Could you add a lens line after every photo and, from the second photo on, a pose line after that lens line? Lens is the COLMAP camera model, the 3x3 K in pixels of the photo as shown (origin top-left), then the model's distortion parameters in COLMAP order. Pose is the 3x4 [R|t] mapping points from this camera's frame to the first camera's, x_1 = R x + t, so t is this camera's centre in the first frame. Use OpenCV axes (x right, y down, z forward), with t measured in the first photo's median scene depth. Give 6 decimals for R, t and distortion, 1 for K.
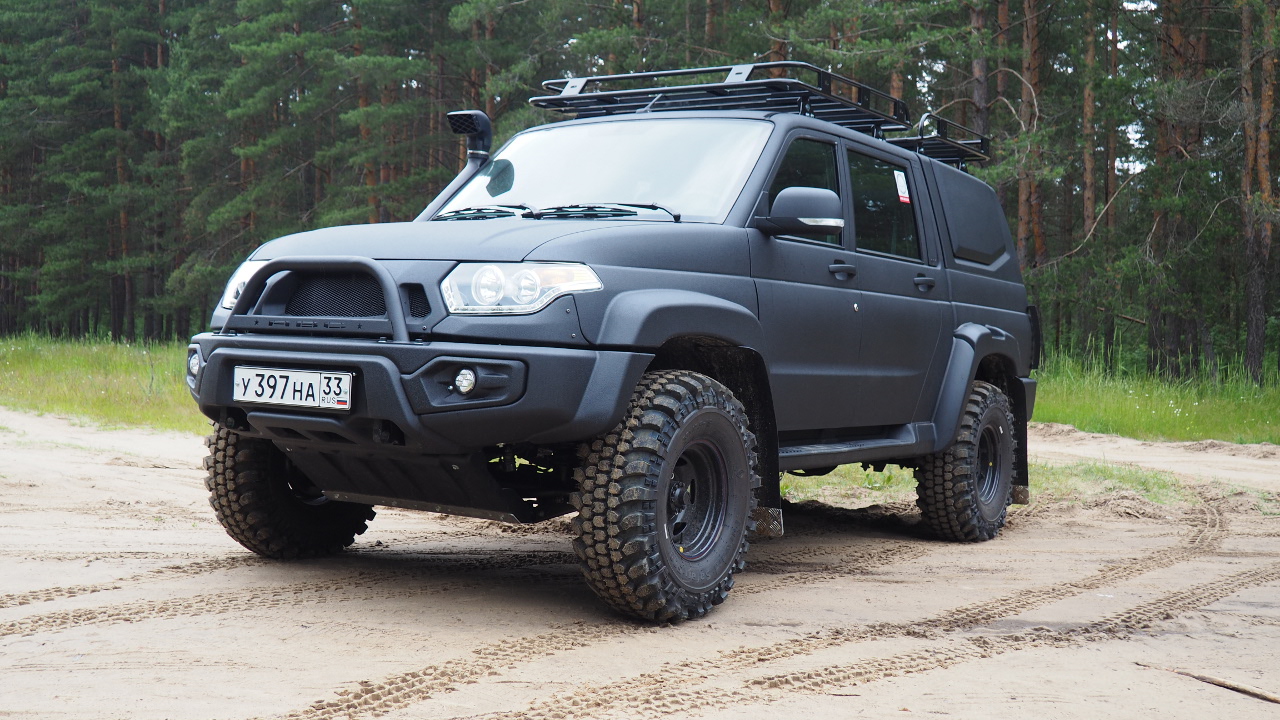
lens RADIAL K [[1386.3, 0, 636.5], [0, 1386.3, 360.1], [0, 0, 1]] dist [0.022081, 0.016060]
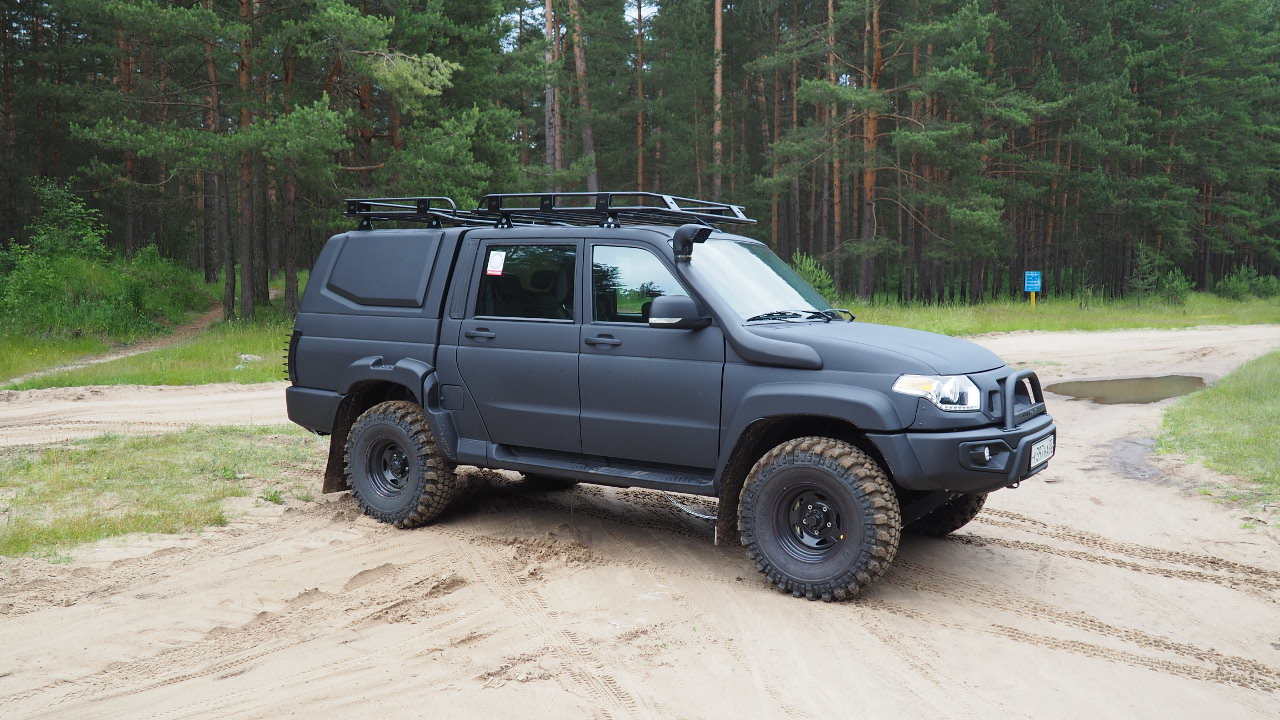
lens RADIAL K [[1062.6, 0, 636.7], [0, 1062.6, 336.6], [0, 0, 1]] dist [-0.070745, 0.066155]
pose [[0.008035, -0.090095, 0.995901, -1.277440], [-0.004380, 0.995920, 0.090132, -0.196030], [-0.999958, -0.005086, 0.007608, 1.245870]]
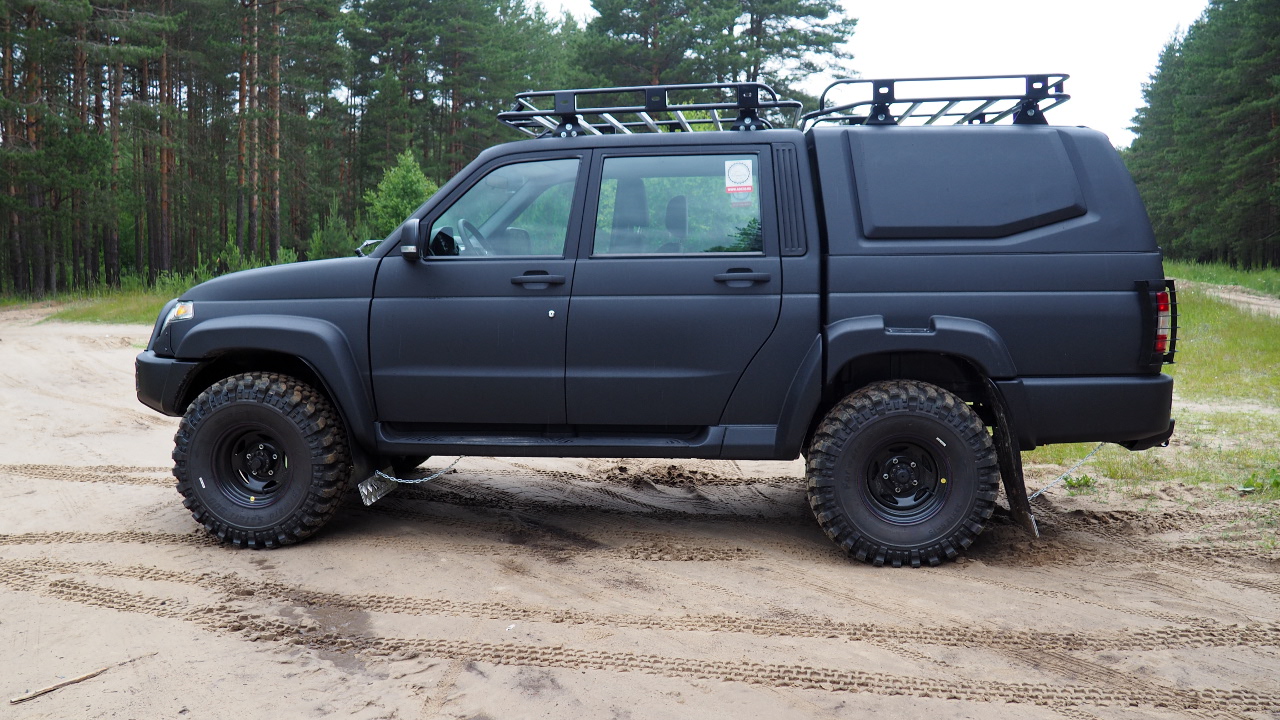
lens RADIAL K [[1062.6, 0, 636.7], [0, 1062.6, 336.6], [0, 0, 1]] dist [-0.070745, 0.066155]
pose [[0.438620, 0.028075, -0.898234, 1.042115], [0.020044, 0.998958, 0.041011, -0.059146], [0.898449, -0.035992, 0.437600, 0.783976]]
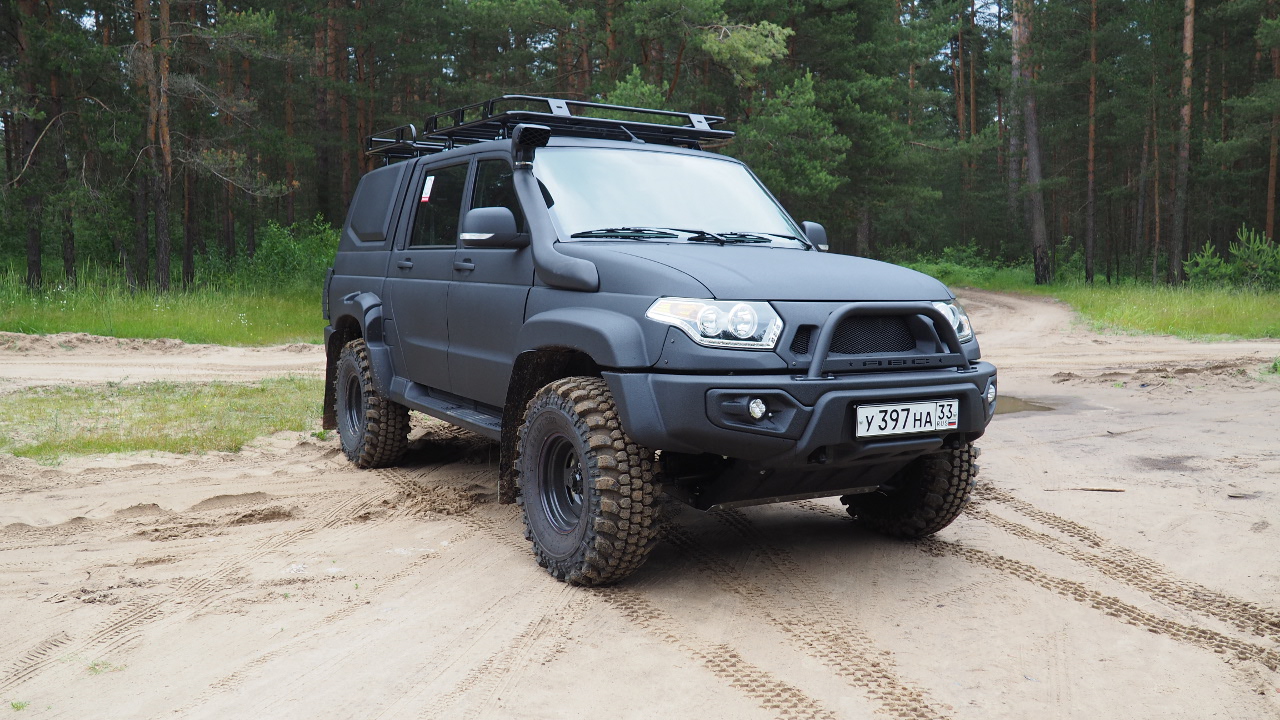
lens RADIAL K [[1056.9, 0, 635.8], [0, 1056.9, 349.1], [0, 0, 1]] dist [-0.061809, 0.063348]
pose [[0.458358, -0.098036, 0.883344, -0.952960], [0.009318, 0.994373, 0.105524, -0.112679], [-0.888719, -0.040137, 0.456692, 0.671172]]
